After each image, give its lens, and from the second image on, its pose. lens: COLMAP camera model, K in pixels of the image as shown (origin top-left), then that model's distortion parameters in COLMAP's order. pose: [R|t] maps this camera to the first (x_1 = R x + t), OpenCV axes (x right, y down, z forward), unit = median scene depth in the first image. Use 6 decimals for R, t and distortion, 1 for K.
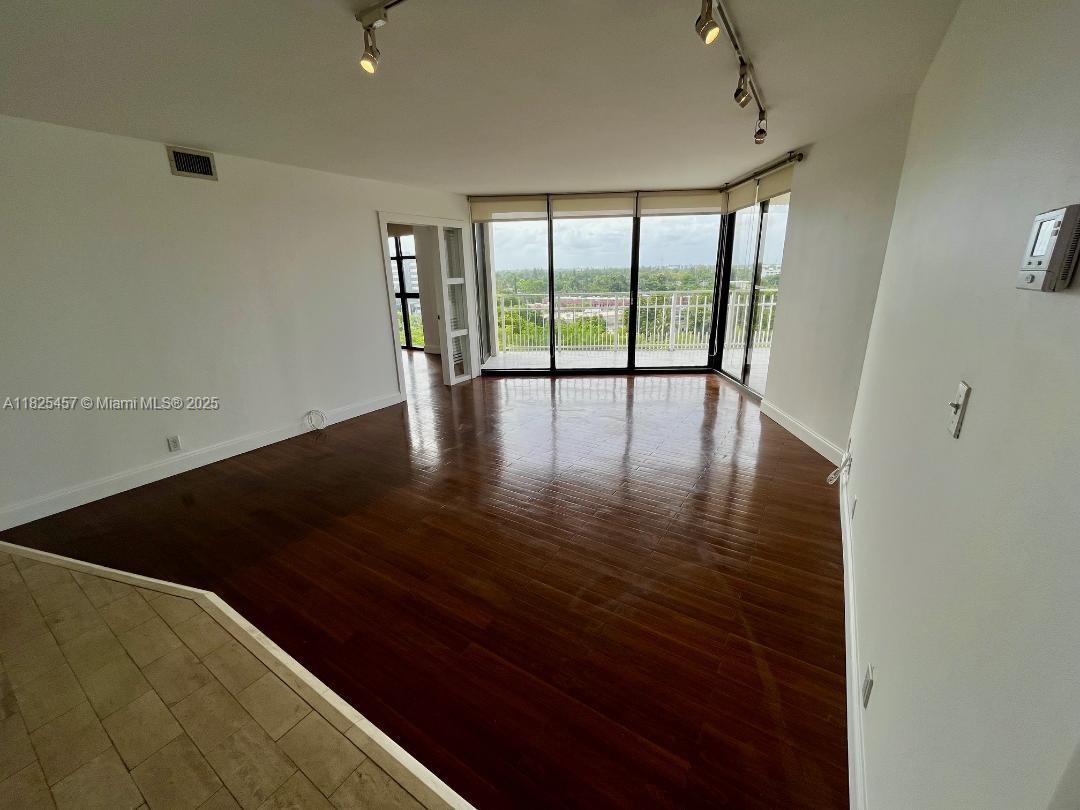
lens RADIAL K [[440.3, 0, 540.0], [0, 440.3, 405.0], [0, 0, 1]] dist [-0.000330, 0.000250]
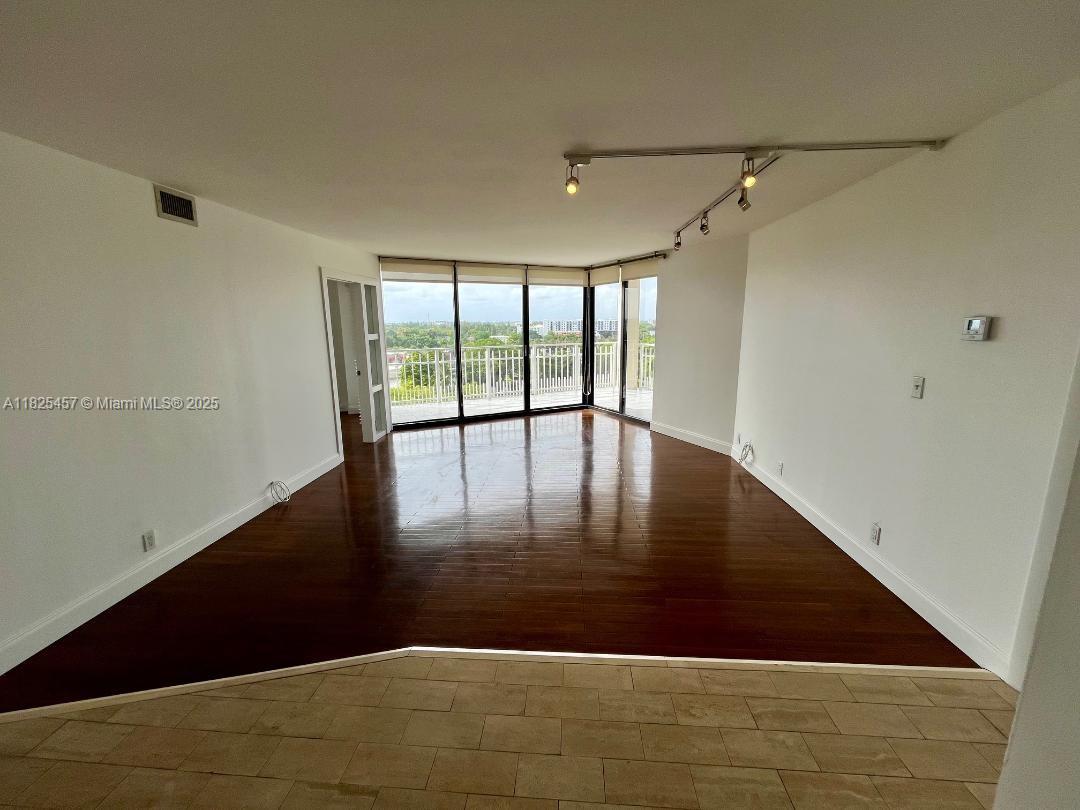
lens RADIAL K [[440.3, 0, 540.0], [0, 440.3, 405.0], [0, 0, 1]] dist [-0.000330, 0.000250]
pose [[0.870345, -0.076684, 0.486434, -0.365862], [0.134088, 0.987381, -0.084258, 0.005346], [-0.473835, 0.138559, 0.869645, -0.024641]]
